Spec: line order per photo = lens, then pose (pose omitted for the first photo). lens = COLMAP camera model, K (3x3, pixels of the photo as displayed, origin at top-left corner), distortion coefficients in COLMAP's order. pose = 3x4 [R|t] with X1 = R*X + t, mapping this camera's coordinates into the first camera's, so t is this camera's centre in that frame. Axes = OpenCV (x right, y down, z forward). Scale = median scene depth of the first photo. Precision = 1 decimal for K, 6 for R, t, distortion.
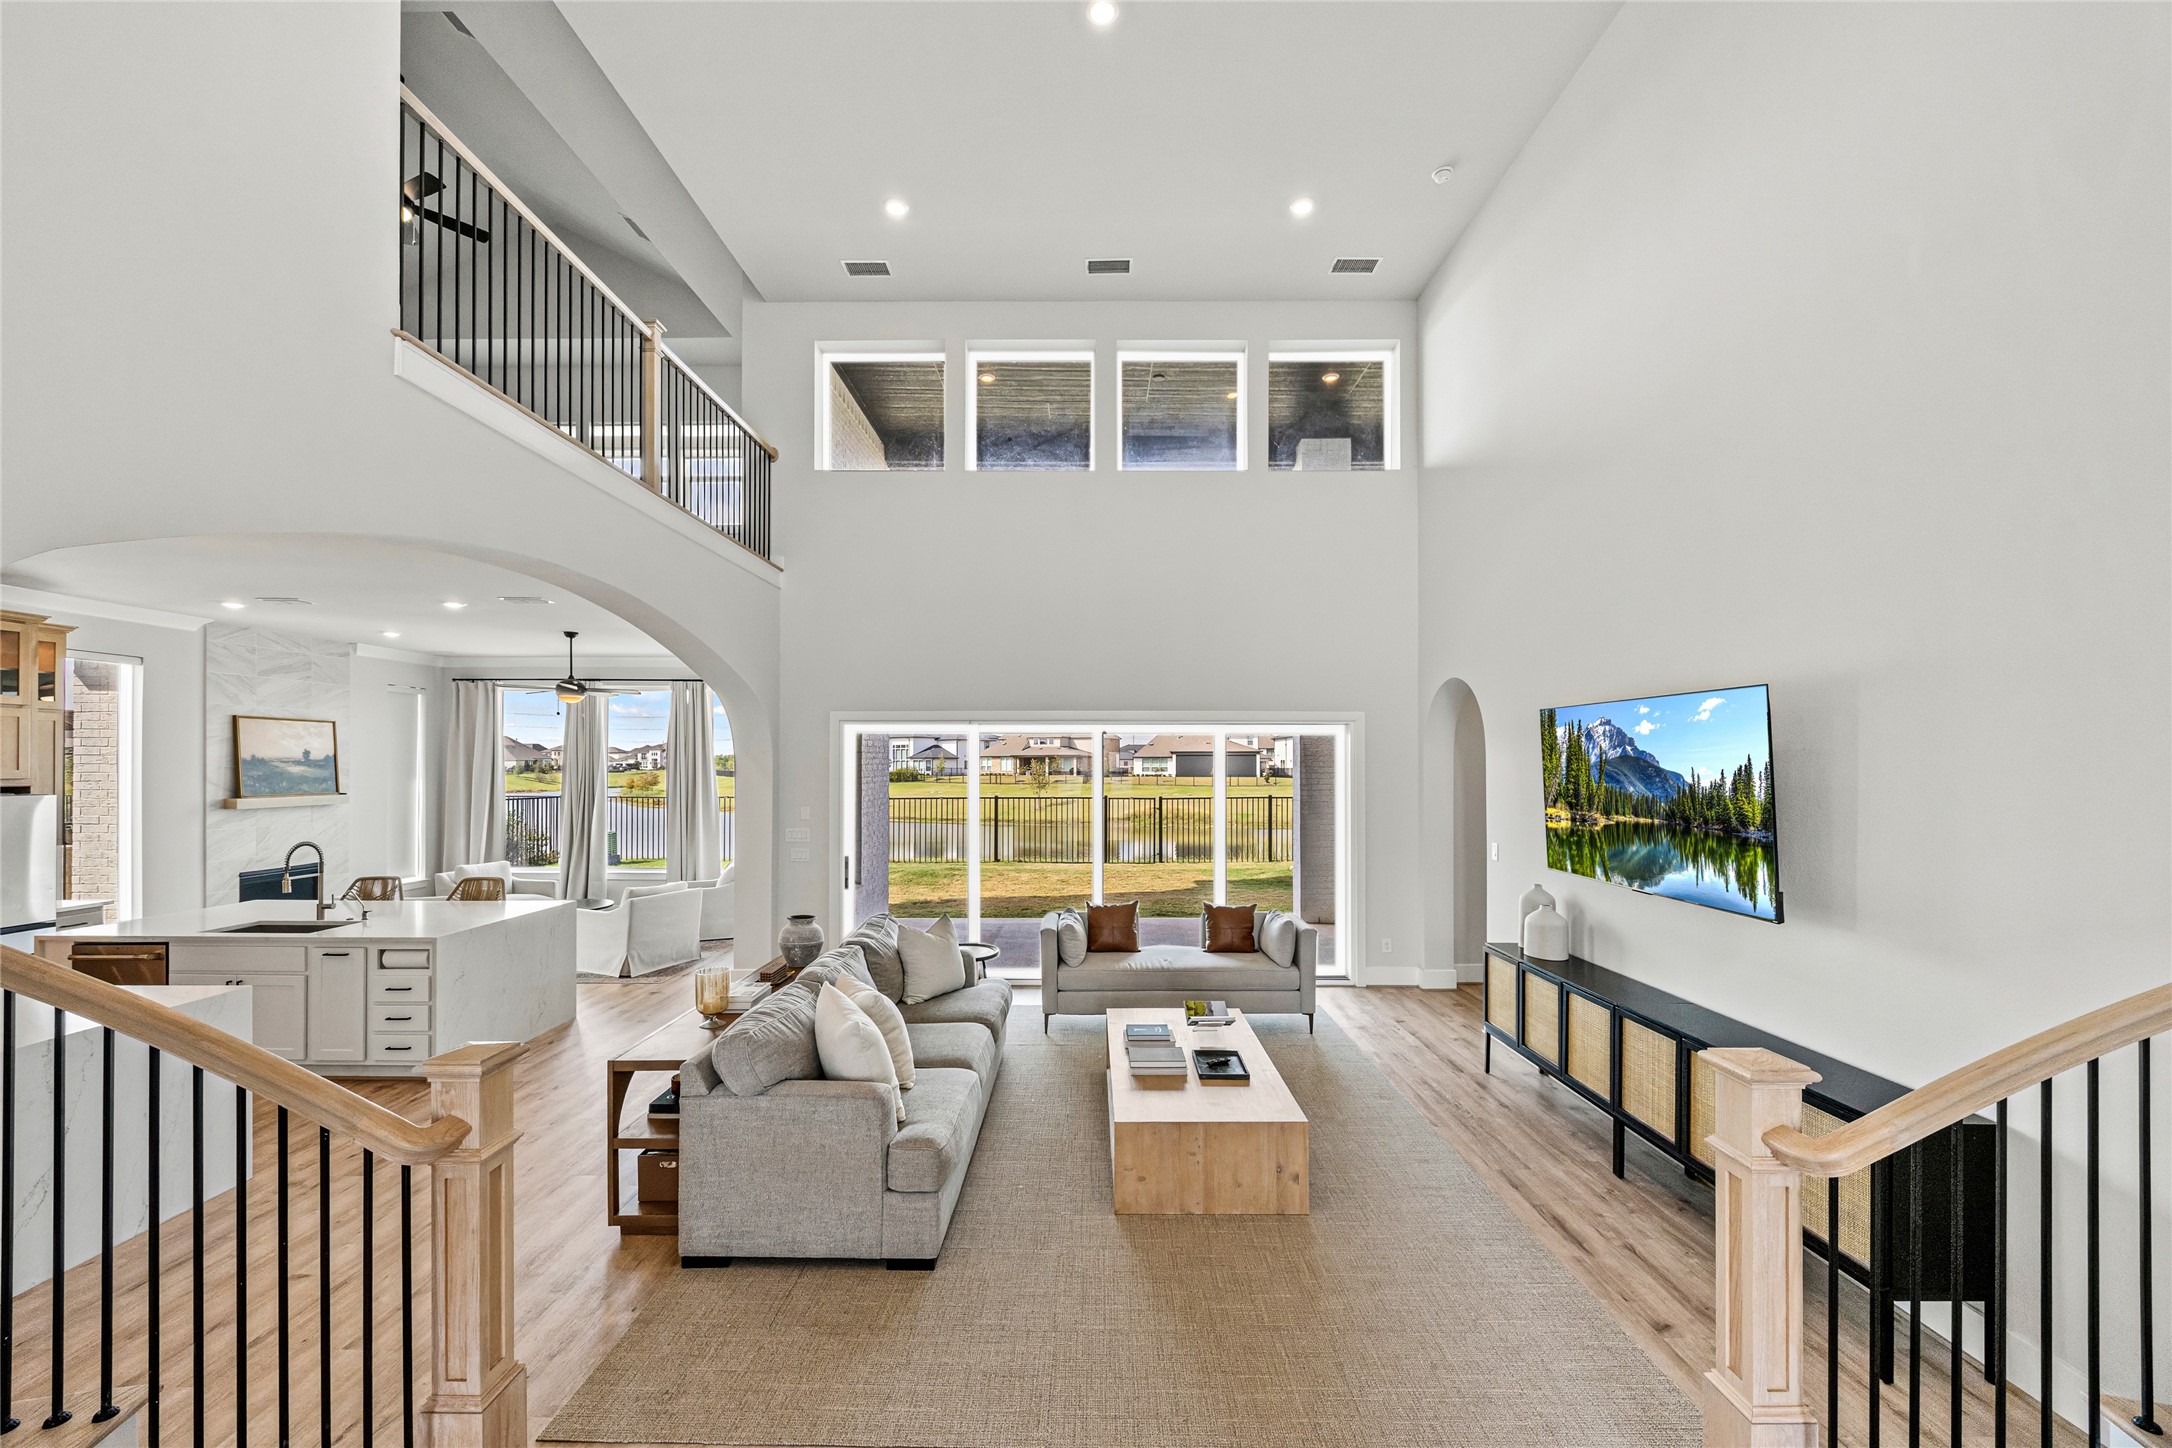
lens RADIAL K [[798.5, 0, 1086.0], [0, 798.5, 724.0], [0, 0, 1]] dist [0.012404, 0.000005]
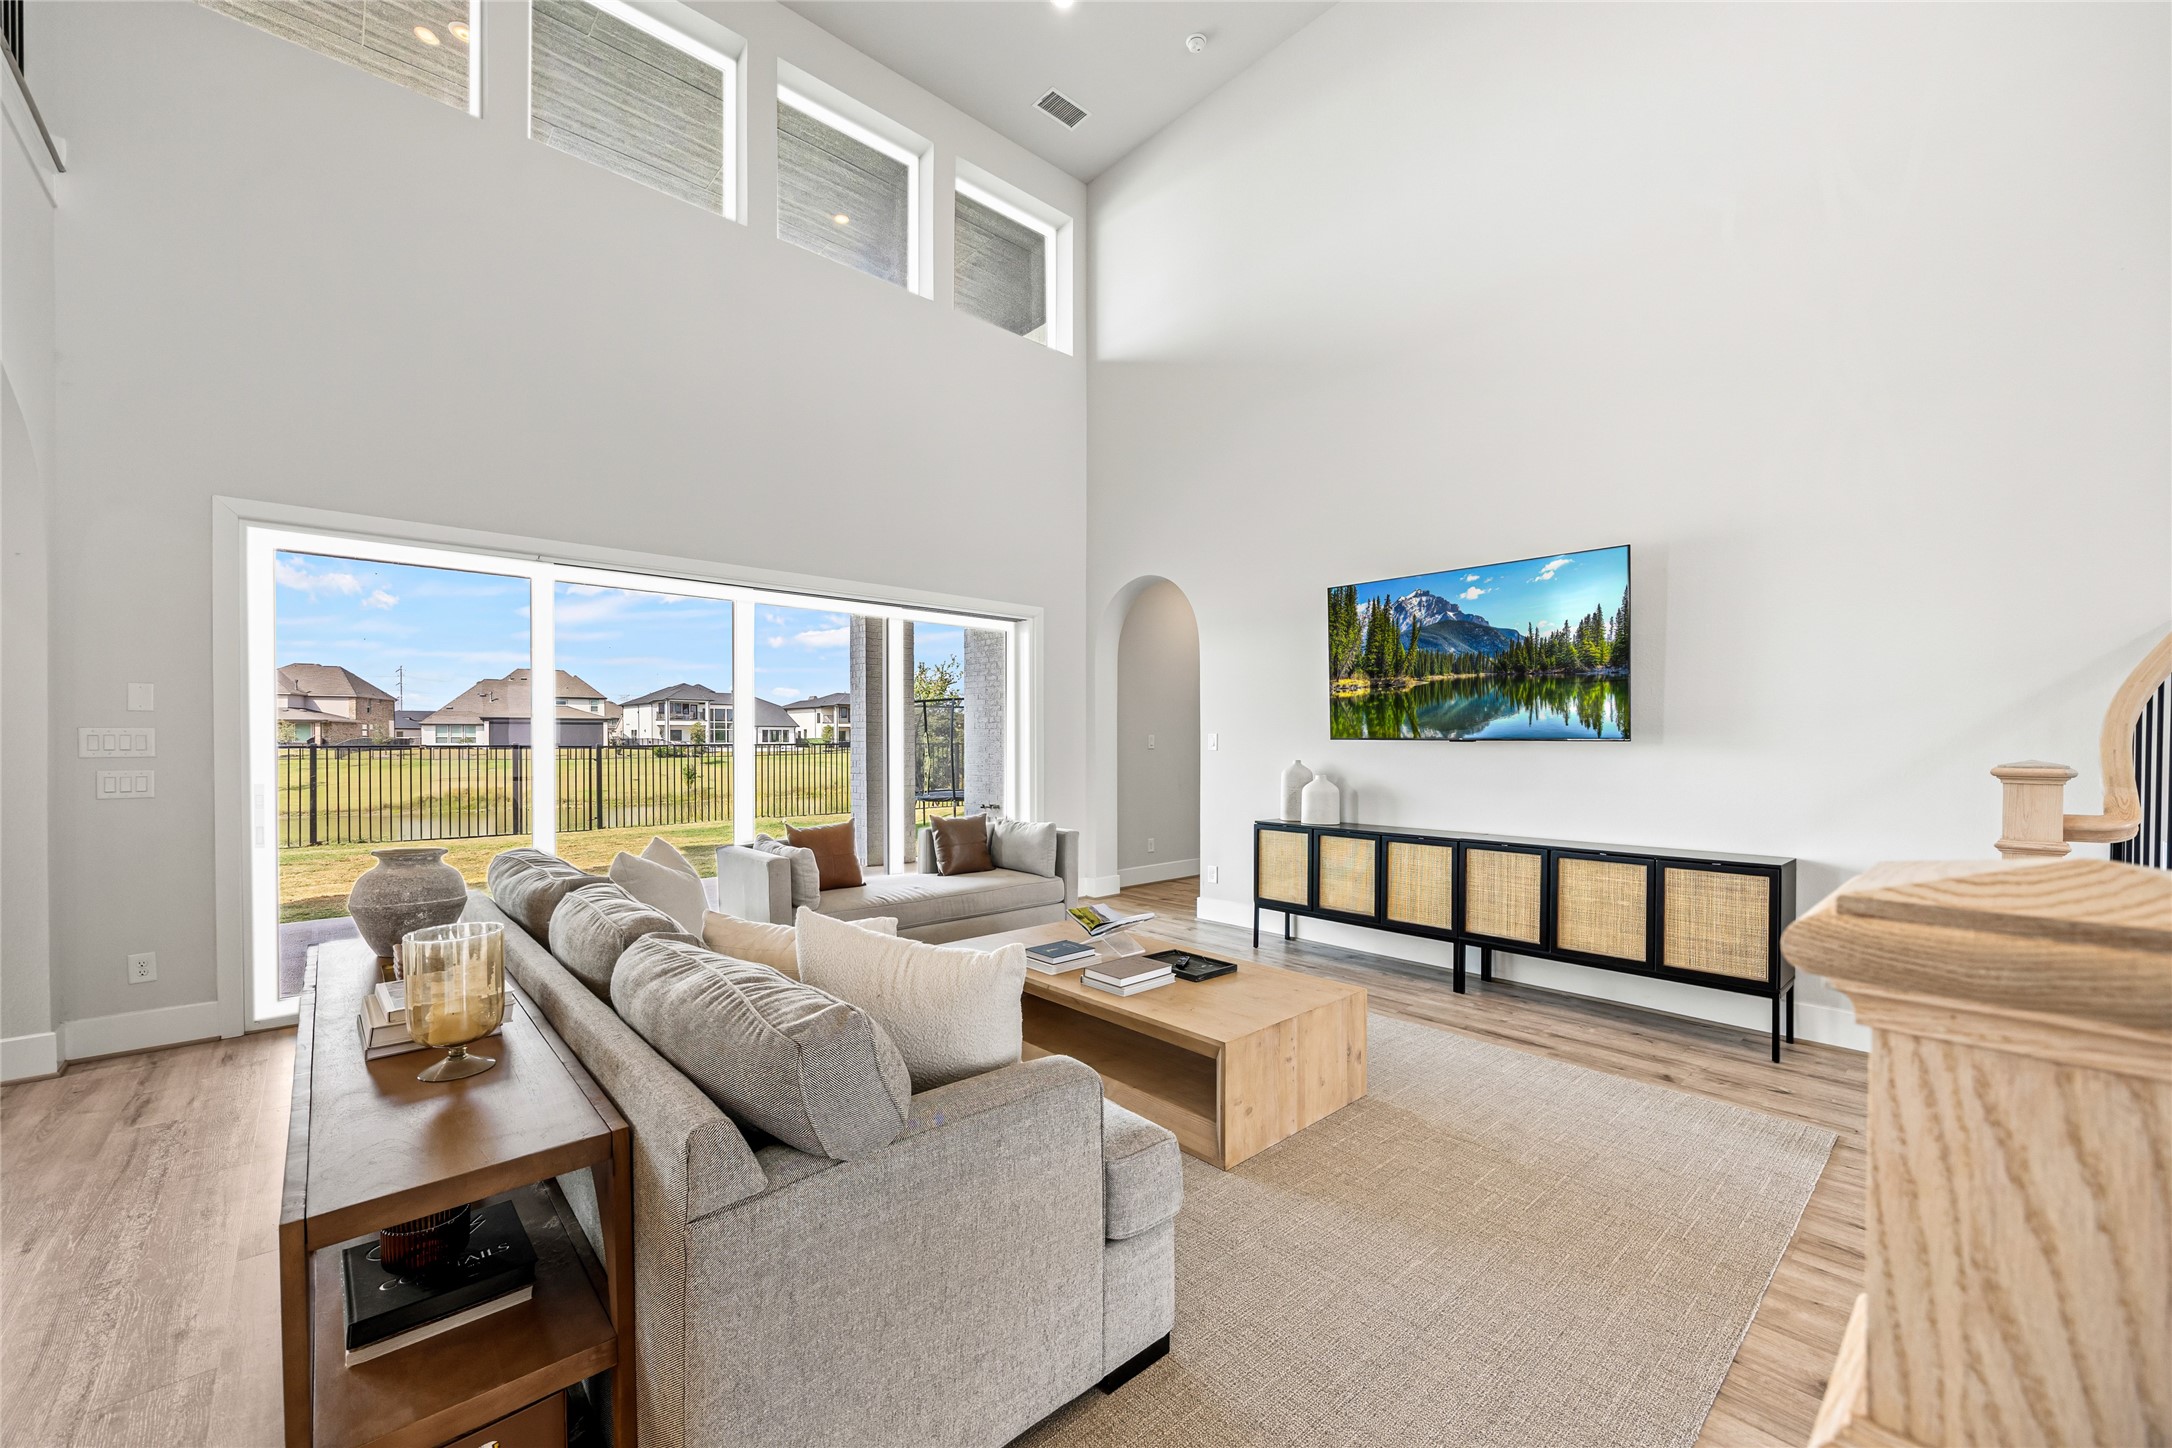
lens RADIAL K [[821.3, 0, 1086.0], [0, 821.3, 724.0], [0, 0, 1]] dist [-0.000698, 0.000178]
pose [[0.760348, 0.011272, 0.649418, -0.463166], [-0.038397, 0.998881, 0.027618, 0.180230], [-0.648380, -0.045935, 0.759930, 0.483932]]
